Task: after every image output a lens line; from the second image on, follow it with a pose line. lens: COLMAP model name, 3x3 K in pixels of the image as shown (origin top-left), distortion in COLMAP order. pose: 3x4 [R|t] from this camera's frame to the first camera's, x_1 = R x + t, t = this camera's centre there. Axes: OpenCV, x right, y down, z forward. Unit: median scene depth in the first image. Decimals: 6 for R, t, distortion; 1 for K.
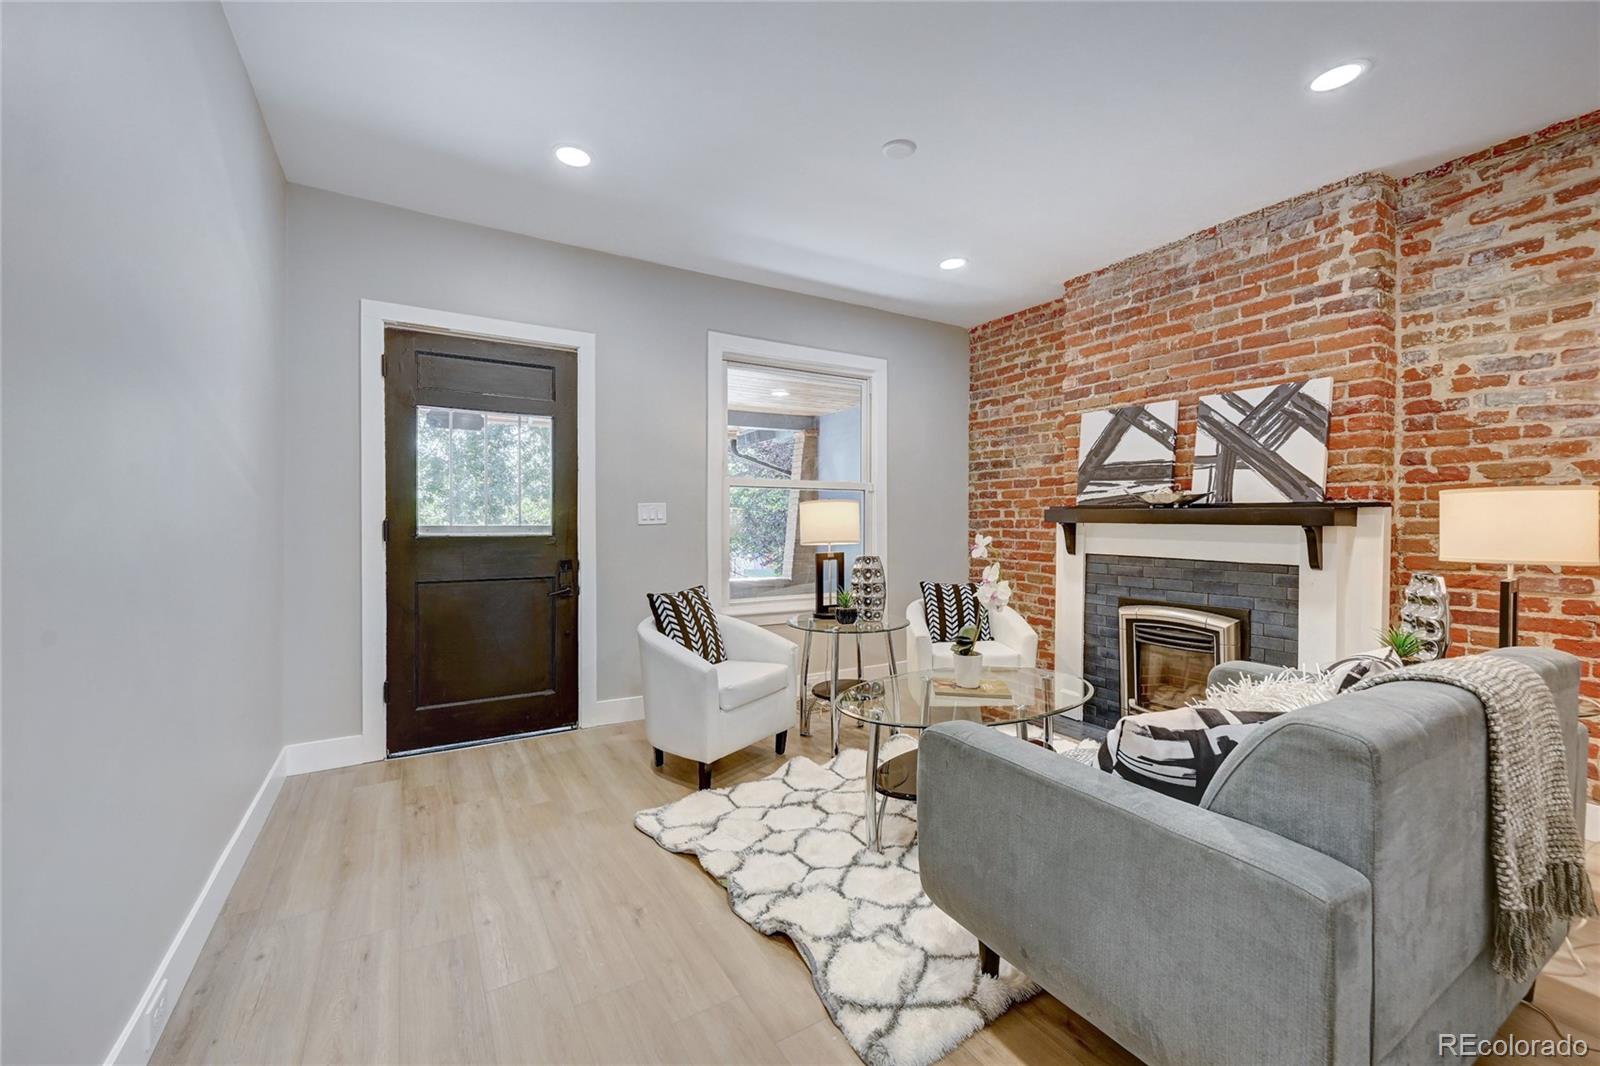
lens RADIAL K [[642.2, 0, 797.0], [0, 642.2, 529.1], [0, 0, 1]] dist [-0.001720, -0.000062]
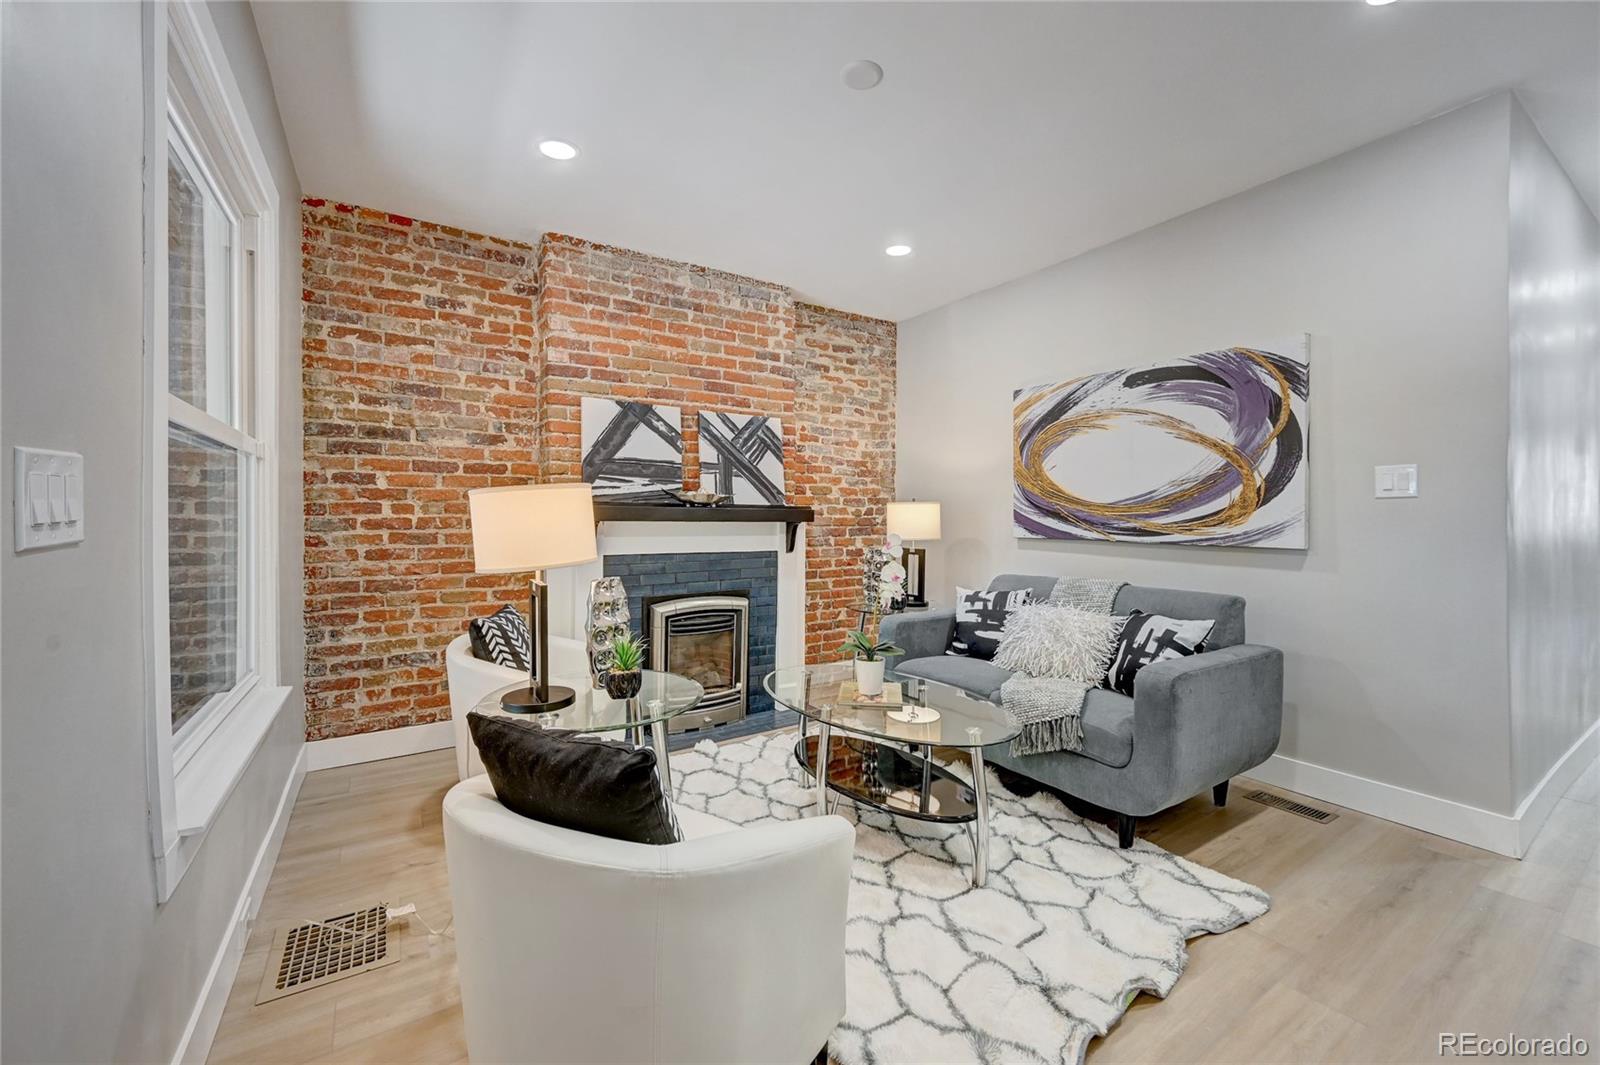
lens RADIAL K [[662.9, 0, 769.0], [0, 662.9, 519.4], [0, 0, 1]] dist [-0.000024, 0.000085]
pose [[-0.041553, -0.006236, 0.999117, -0.503480], [0.011742, 0.999908, 0.006729, -0.016503], [-0.999067, 0.012011, -0.041476, 0.835593]]
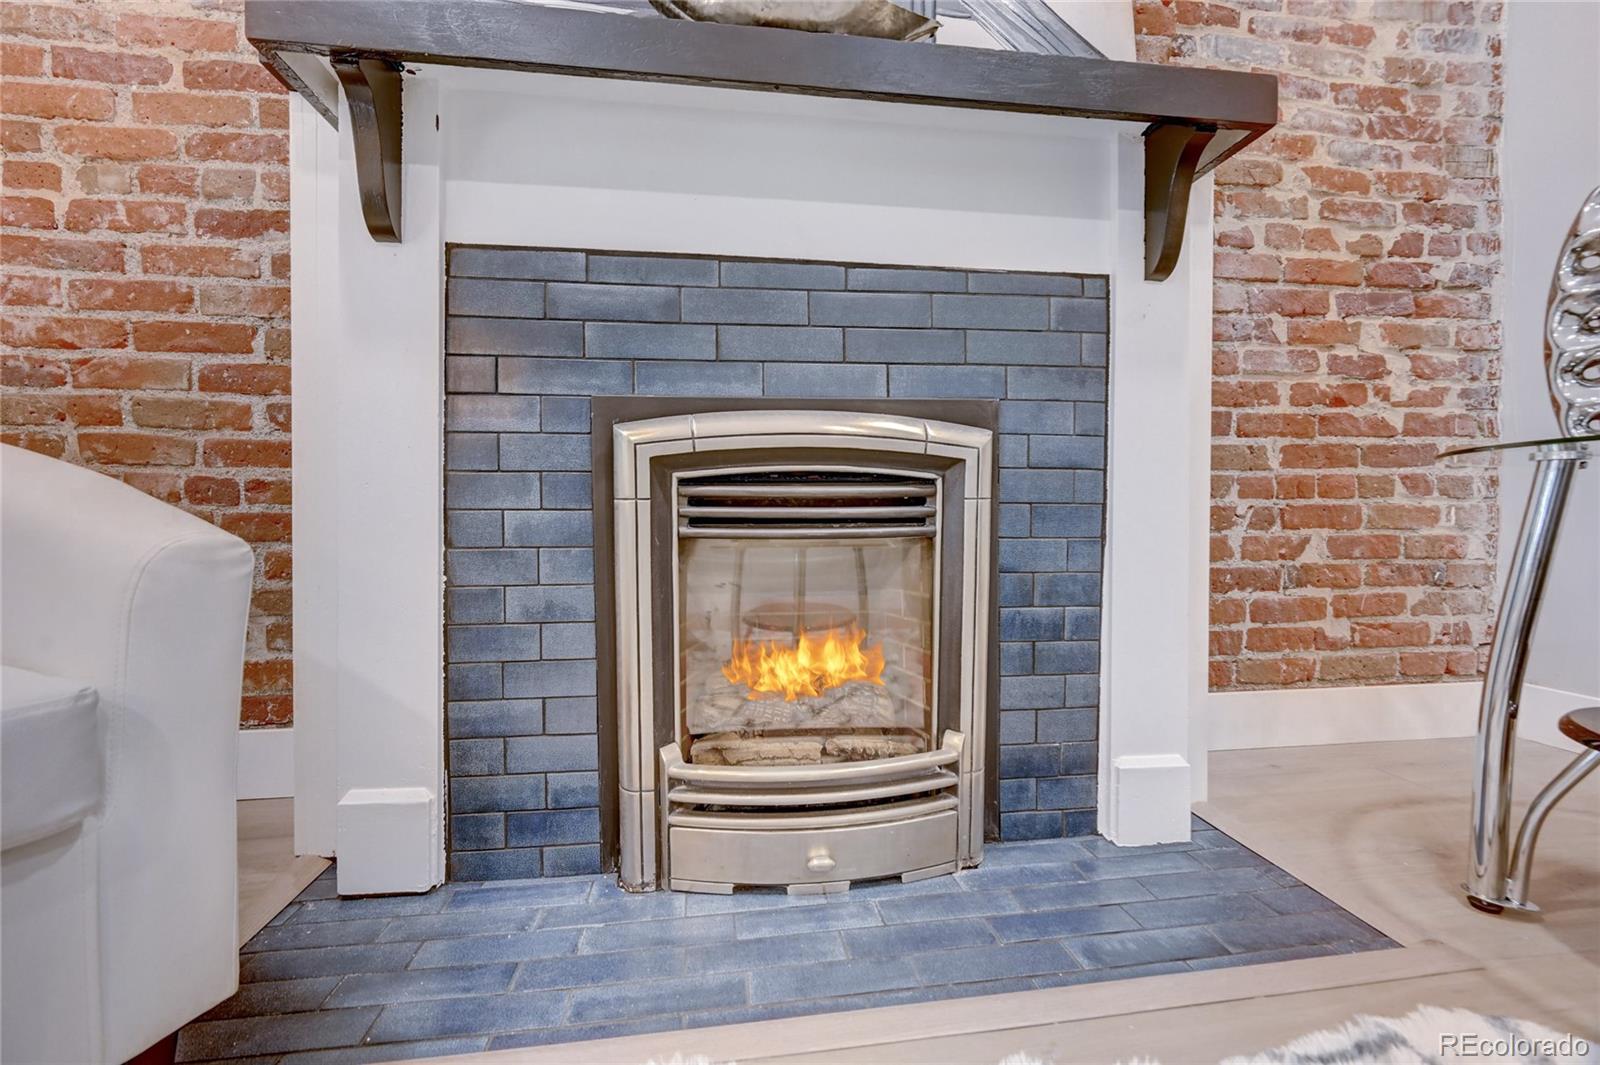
lens RADIAL K [[612.3, 0, 775.6], [0, 612.3, 529.5], [0, 0, 1]] dist [-0.001496, -0.000020]
pose [[0.387378, -0.014513, 0.921807, 0.281036], [0.011427, 0.999875, 0.010940, 0.159358], [-0.921850, 0.006296, 0.387495, 0.810352]]
